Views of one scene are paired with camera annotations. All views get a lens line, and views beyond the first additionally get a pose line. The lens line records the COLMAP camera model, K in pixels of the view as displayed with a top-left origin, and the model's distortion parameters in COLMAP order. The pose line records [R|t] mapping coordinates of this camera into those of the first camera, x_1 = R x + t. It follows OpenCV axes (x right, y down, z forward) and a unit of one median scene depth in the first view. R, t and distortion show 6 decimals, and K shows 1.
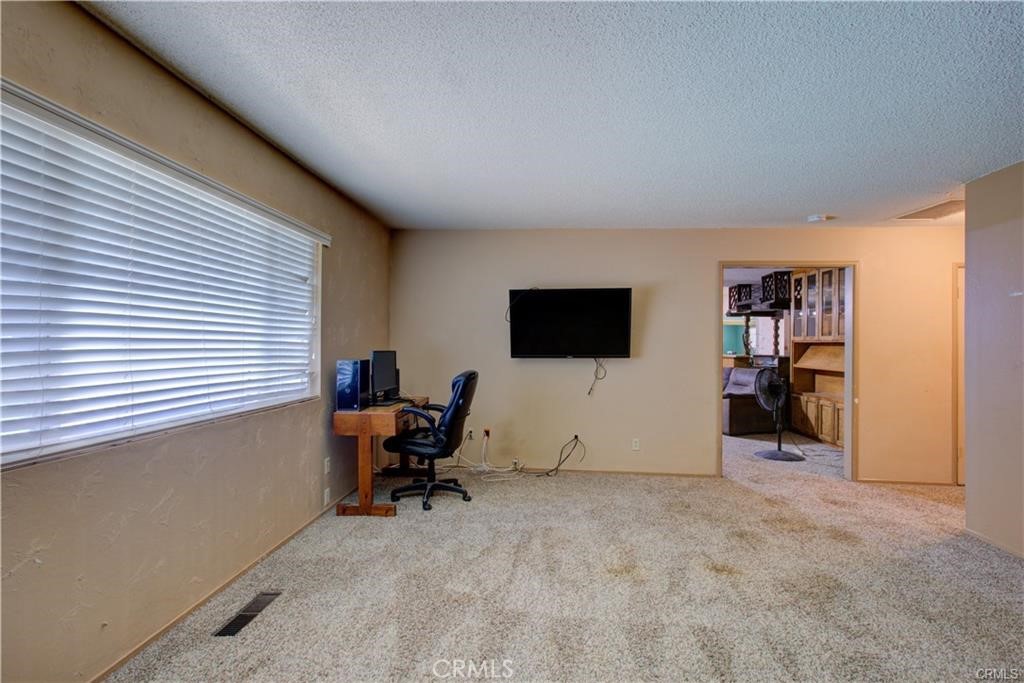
lens RADIAL K [[484.6, 0, 522.2], [0, 484.6, 346.2], [0, 0, 1]] dist [-0.002113, 0.000280]
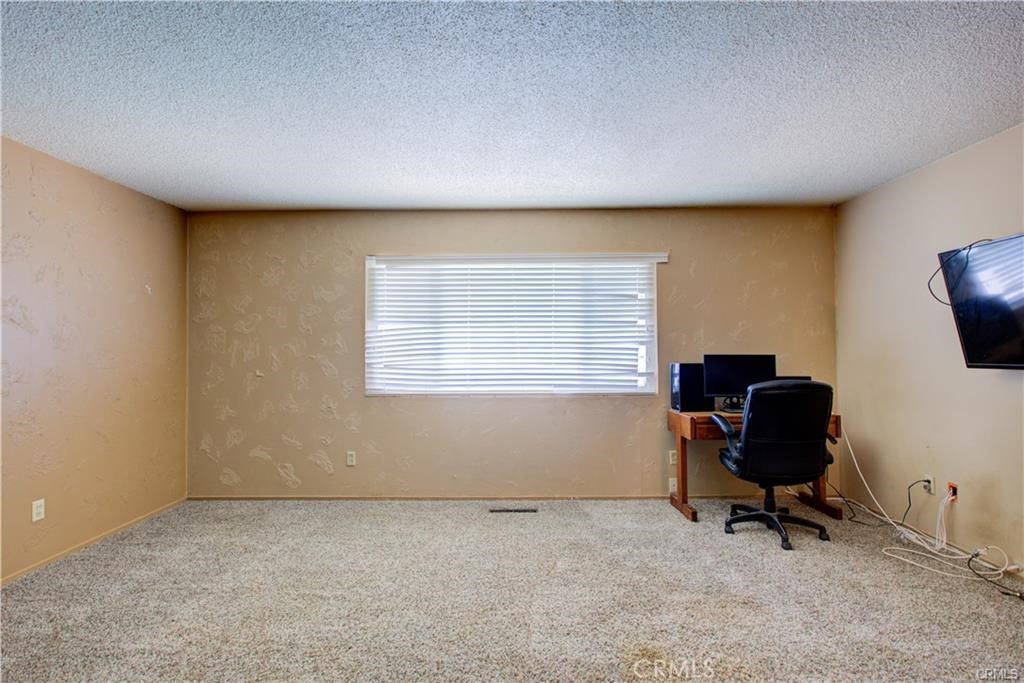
lens RADIAL K [[469.4, 0, 508.9], [0, 469.4, 341.3], [0, 0, 1]] dist [-0.001952, 0.000370]
pose [[0.073529, -0.027085, -0.996925, 0.683767], [0.002646, 0.999633, -0.026963, 0.008053], [0.997290, -0.000655, 0.073574, 0.564300]]
